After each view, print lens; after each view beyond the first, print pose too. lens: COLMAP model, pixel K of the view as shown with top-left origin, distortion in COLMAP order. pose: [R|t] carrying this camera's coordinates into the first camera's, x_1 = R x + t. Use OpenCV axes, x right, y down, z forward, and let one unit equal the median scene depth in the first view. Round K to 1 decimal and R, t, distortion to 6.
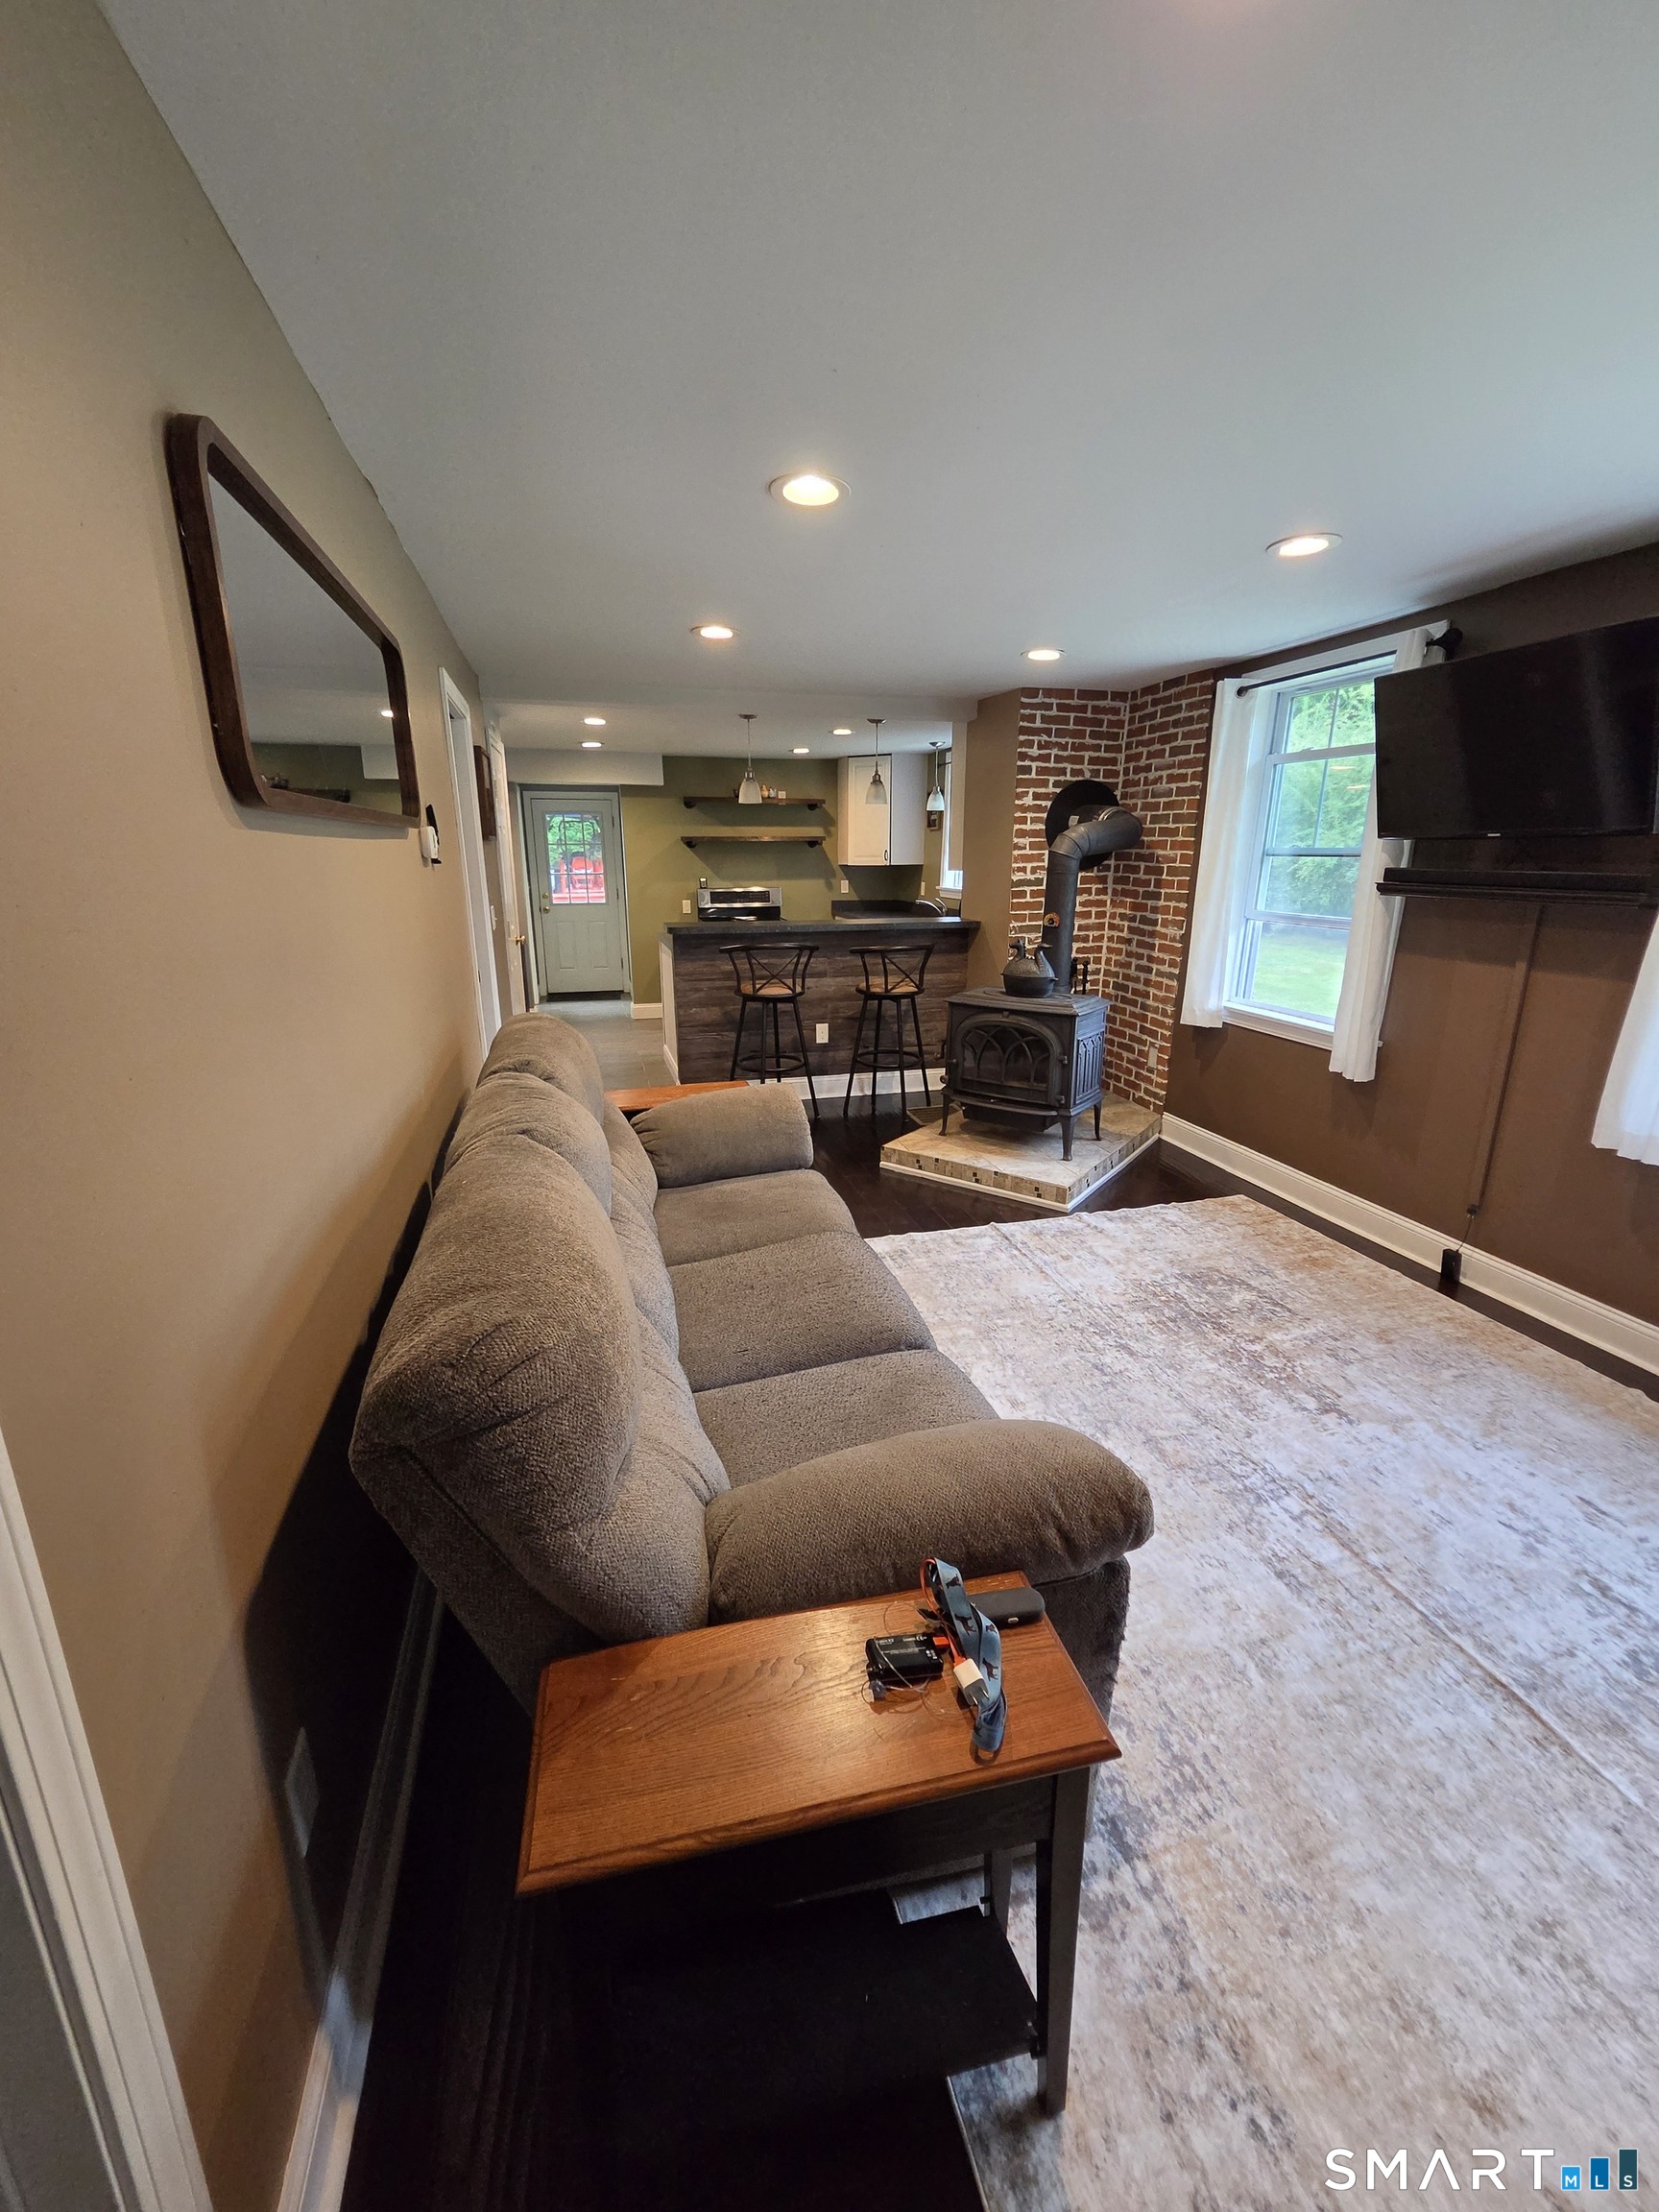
lens RADIAL K [[911.1, 0, 828.3], [0, 911.1, 1097.3], [0, 0, 1]] dist [0.001488, 0.000053]
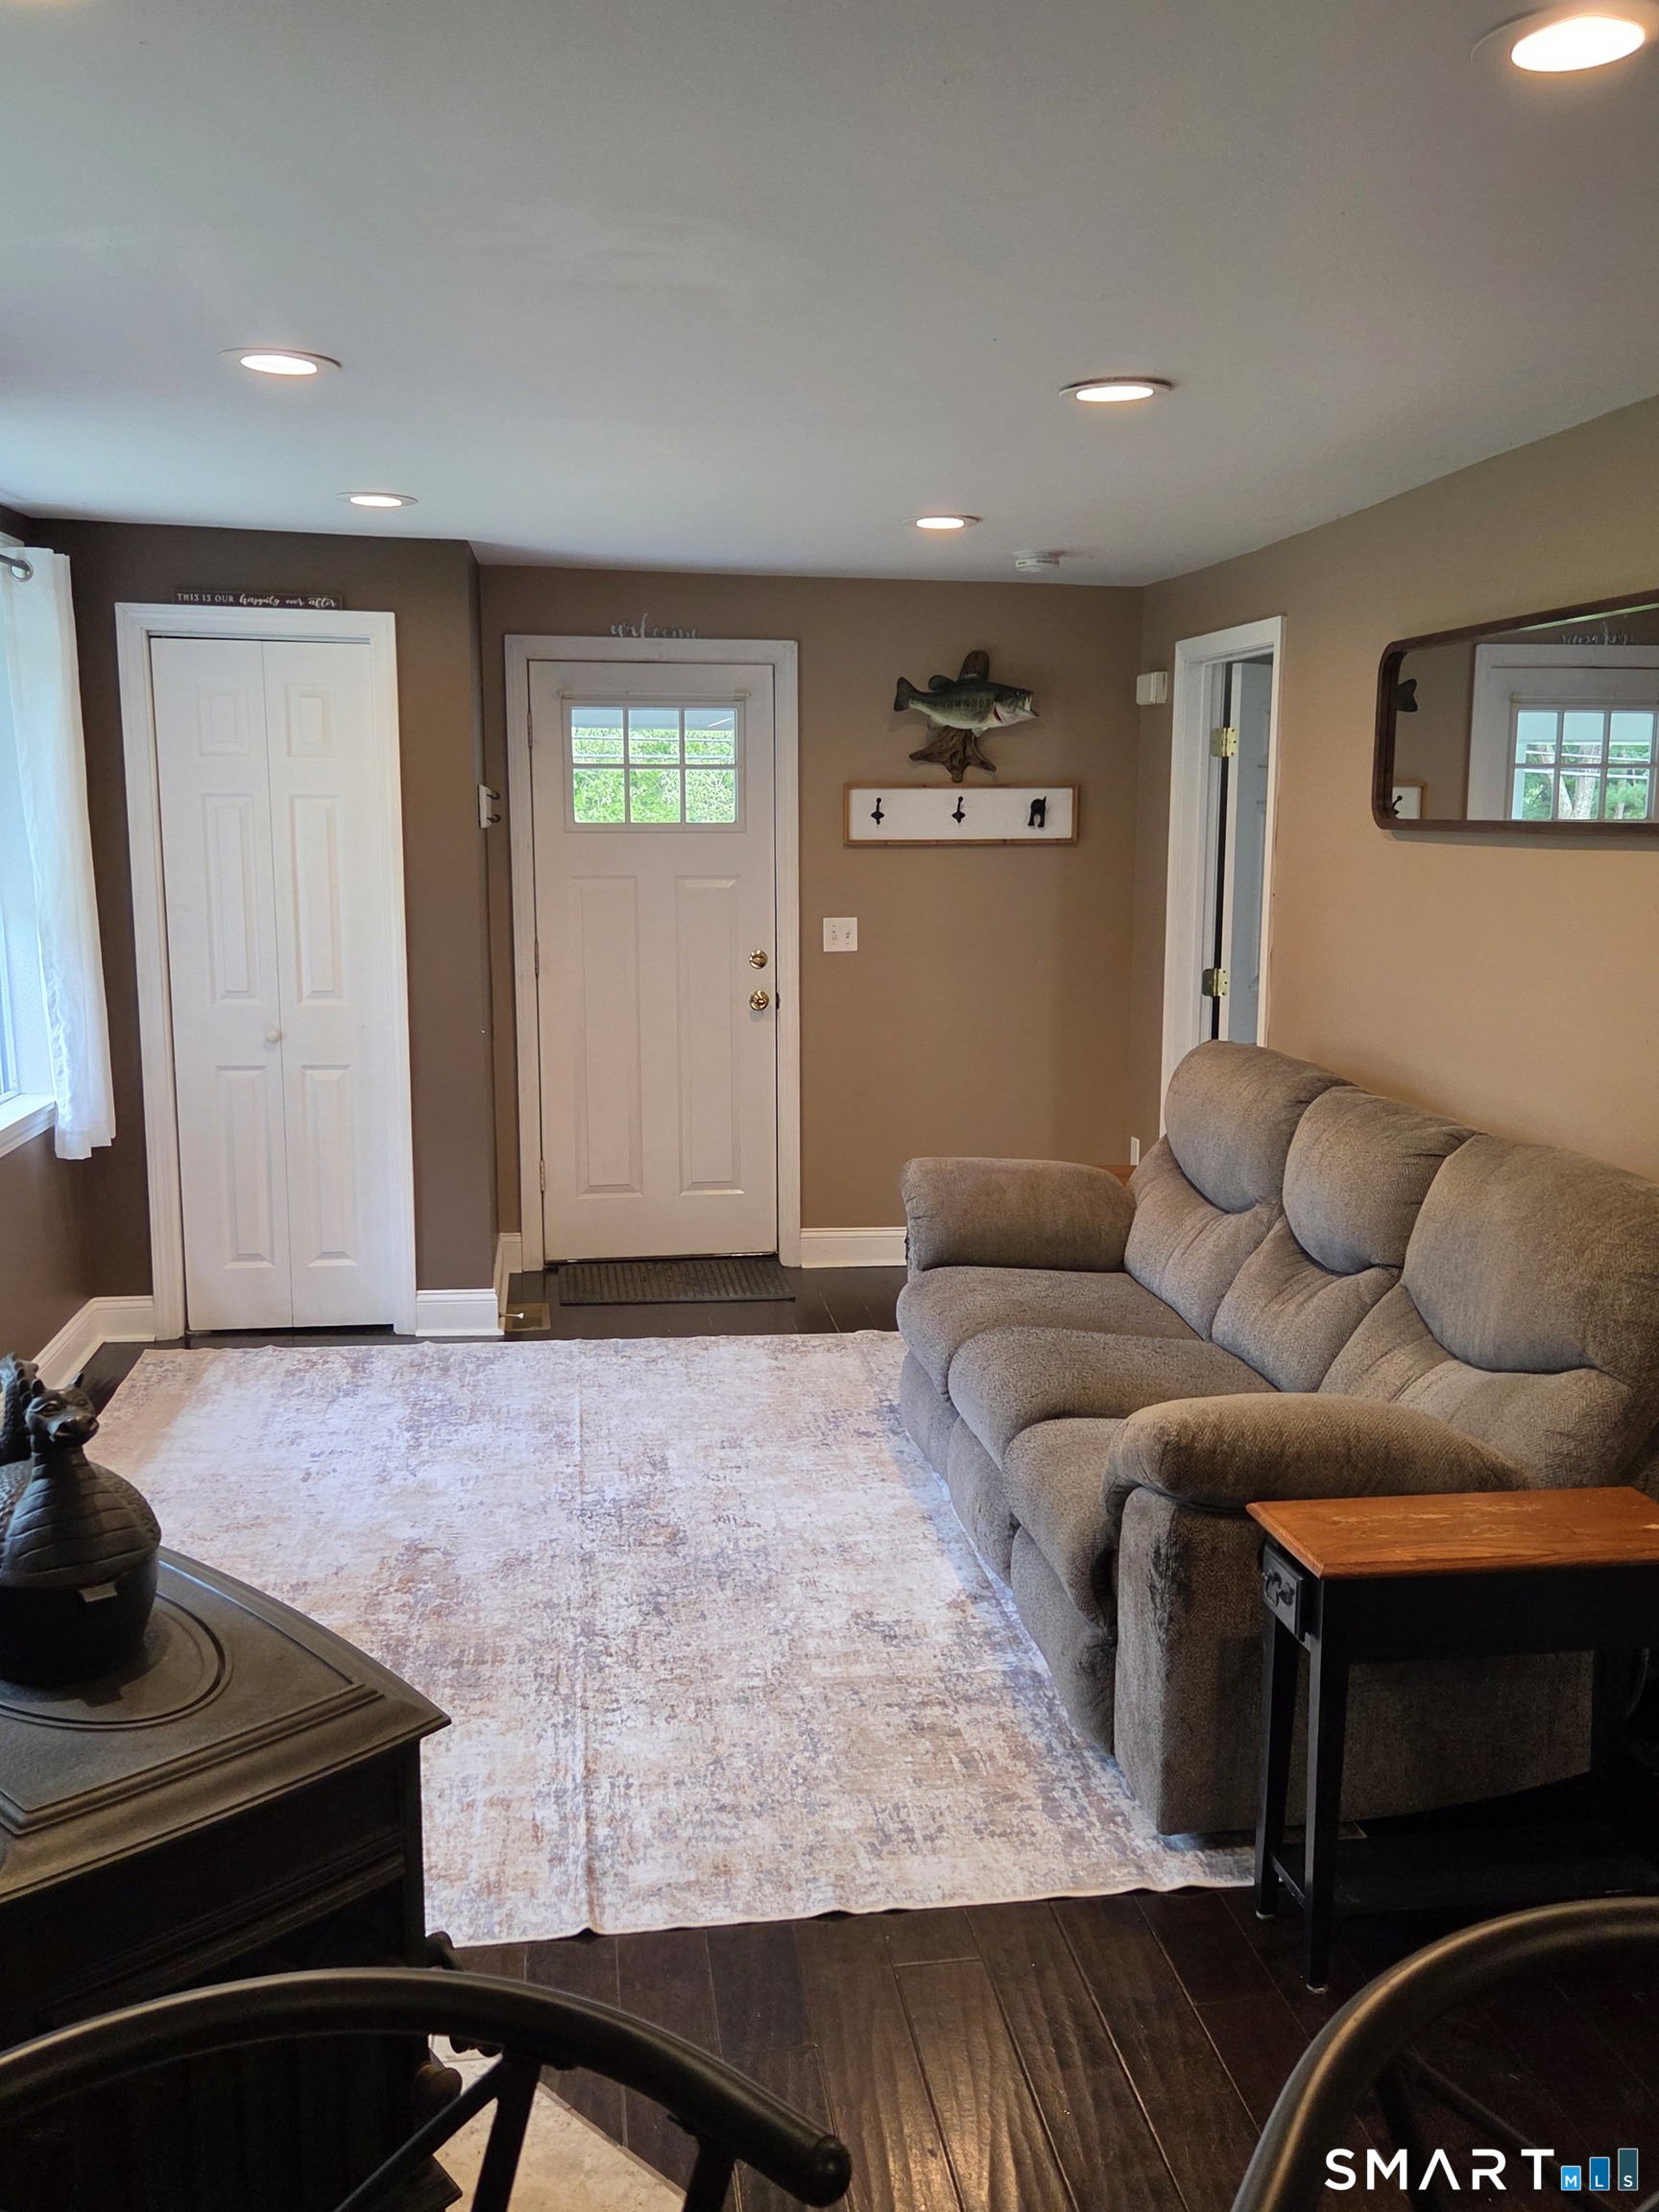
lens RADIAL K [[1900.5, 0, 830.2], [0, 1900.5, 1107.6], [0, 0, 1]] dist [-0.021787, -0.006423]
pose [[-0.991909, -0.026601, 0.124130, 0.002227], [0.028462, 0.906308, 0.421658, -0.228900], [-0.123716, 0.421779, -0.898218, 0.761920]]
